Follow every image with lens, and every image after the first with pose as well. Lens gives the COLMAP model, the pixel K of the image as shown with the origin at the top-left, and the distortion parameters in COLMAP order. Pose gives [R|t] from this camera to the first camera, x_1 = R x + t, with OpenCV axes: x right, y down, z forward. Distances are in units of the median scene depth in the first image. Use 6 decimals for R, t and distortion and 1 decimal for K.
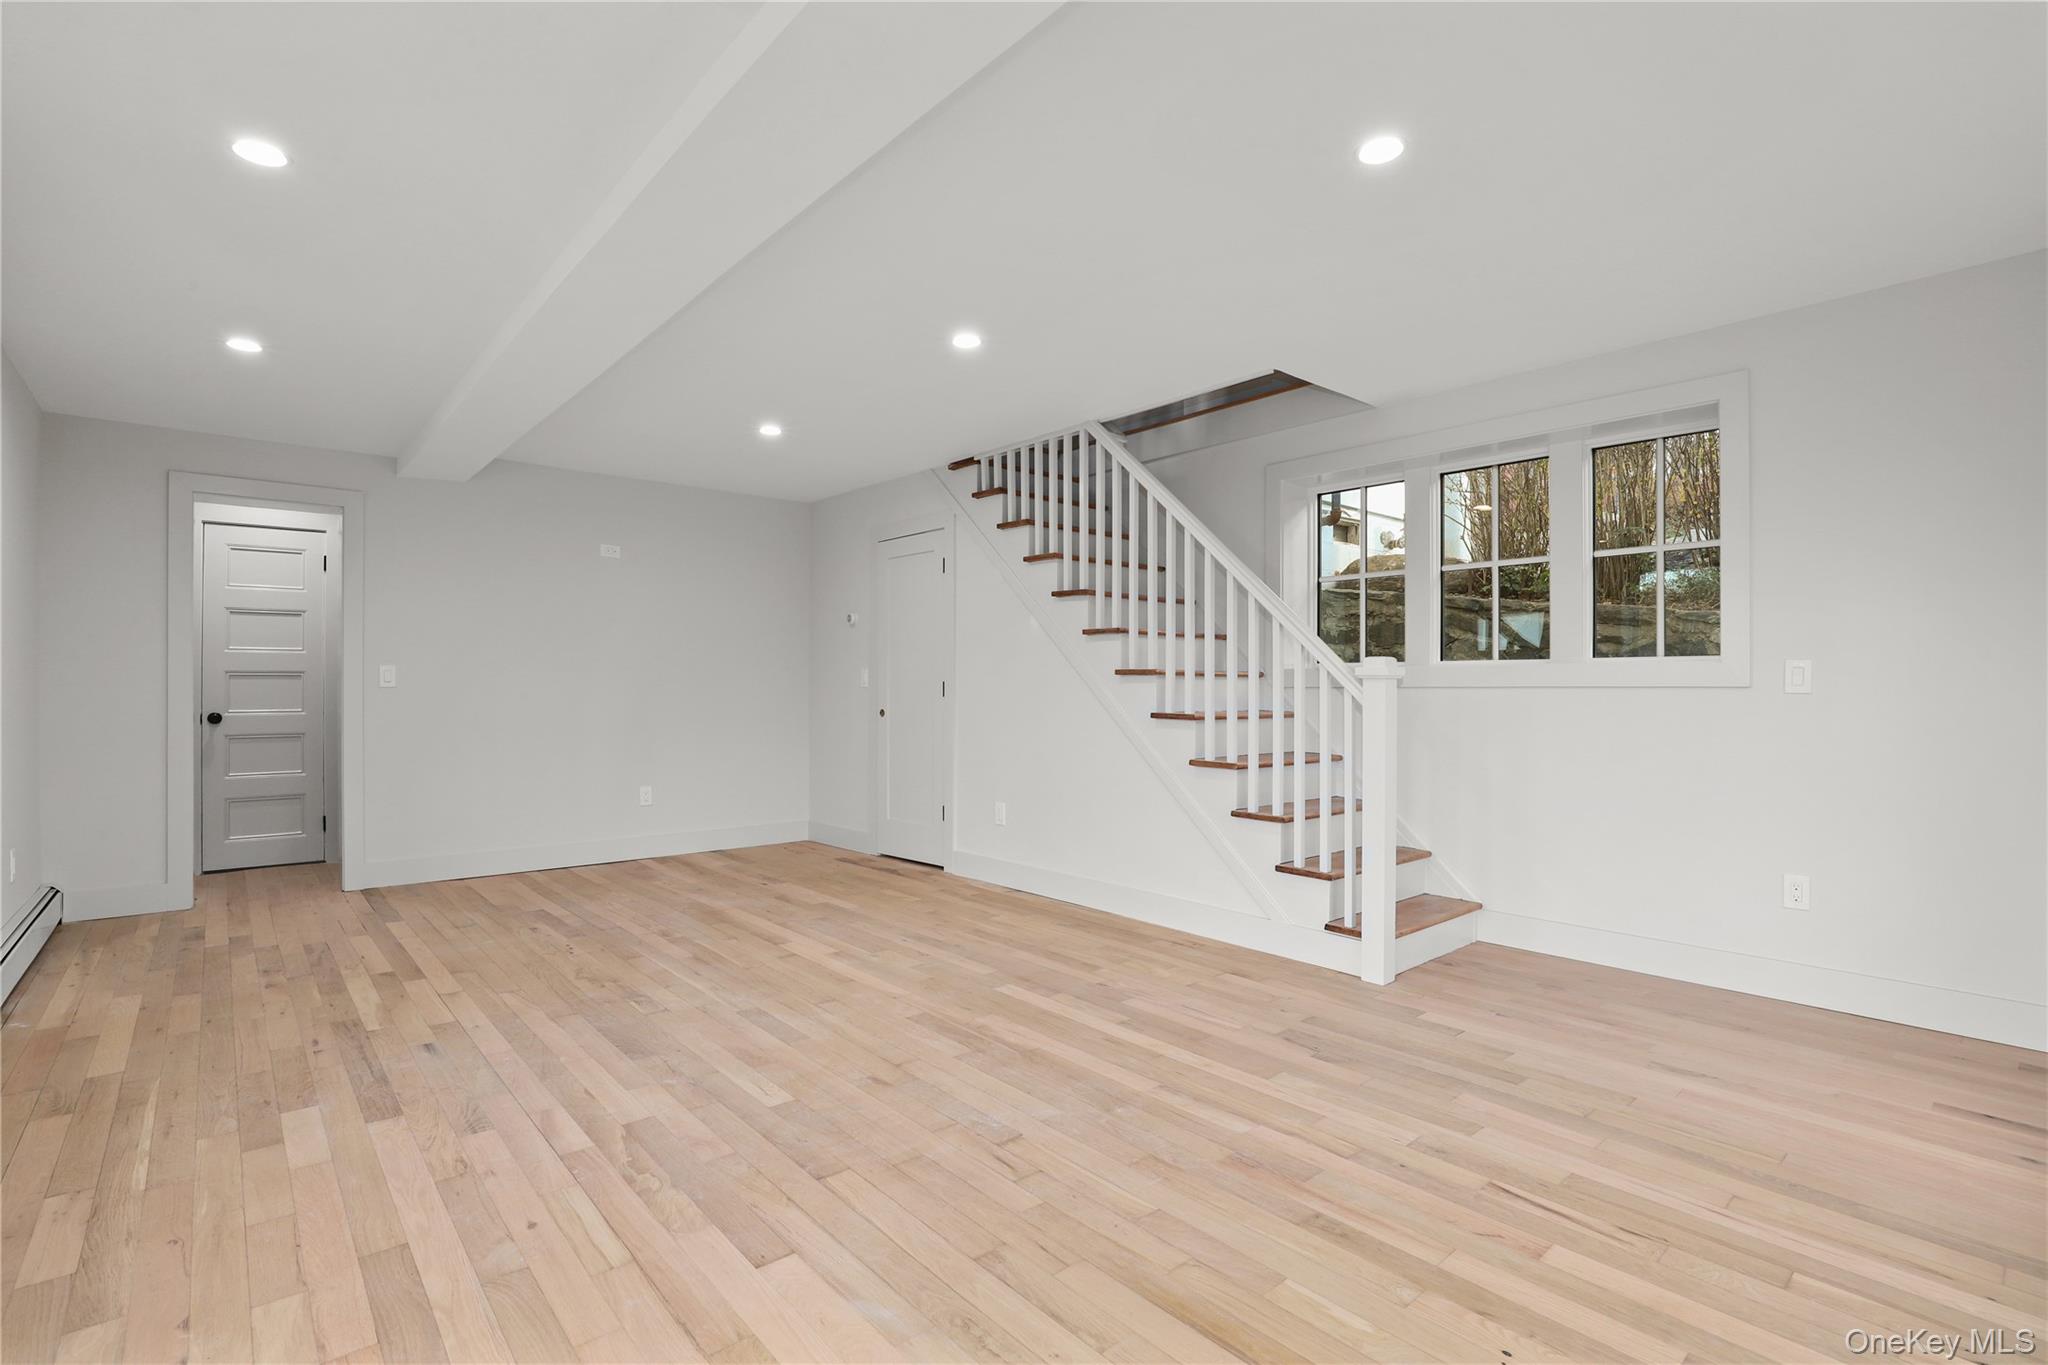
lens RADIAL K [[946.0, 0, 1018.5], [0, 946.0, 689.1], [0, 0, 1]] dist [-0.024715, 0.000053]
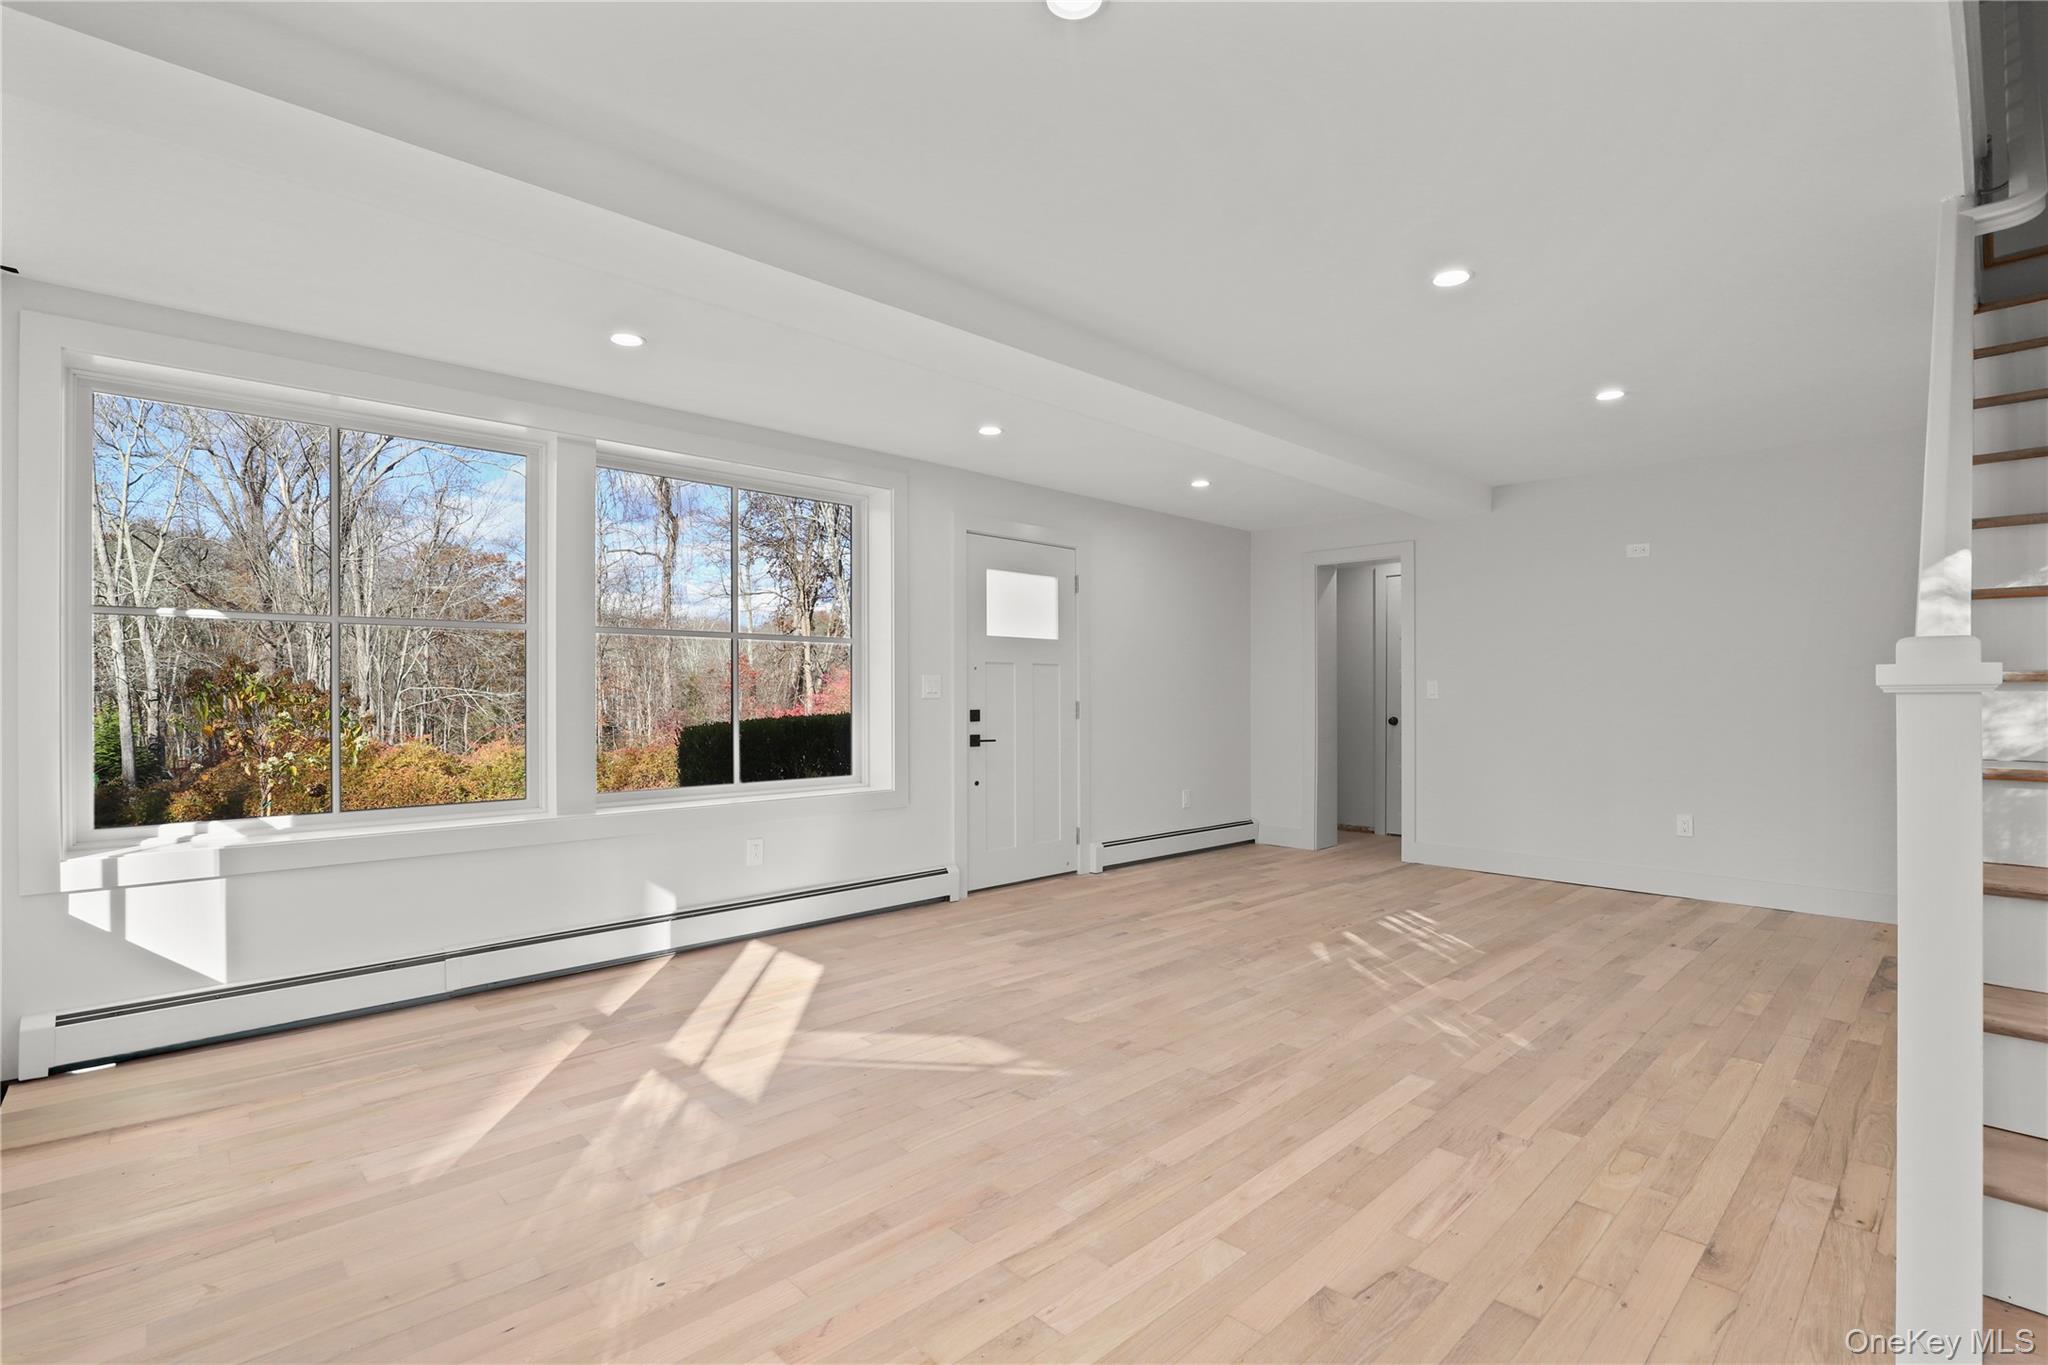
lens RADIAL K [[946.0, 0, 1018.5], [0, 946.0, 689.1], [0, 0, 1]] dist [-0.024715, 0.000053]
pose [[0.048427, -0.006774, -0.998804, 0.854990], [0.000444, 0.999977, -0.006761, -0.011863], [0.998827, -0.000116, 0.048429, 0.690859]]
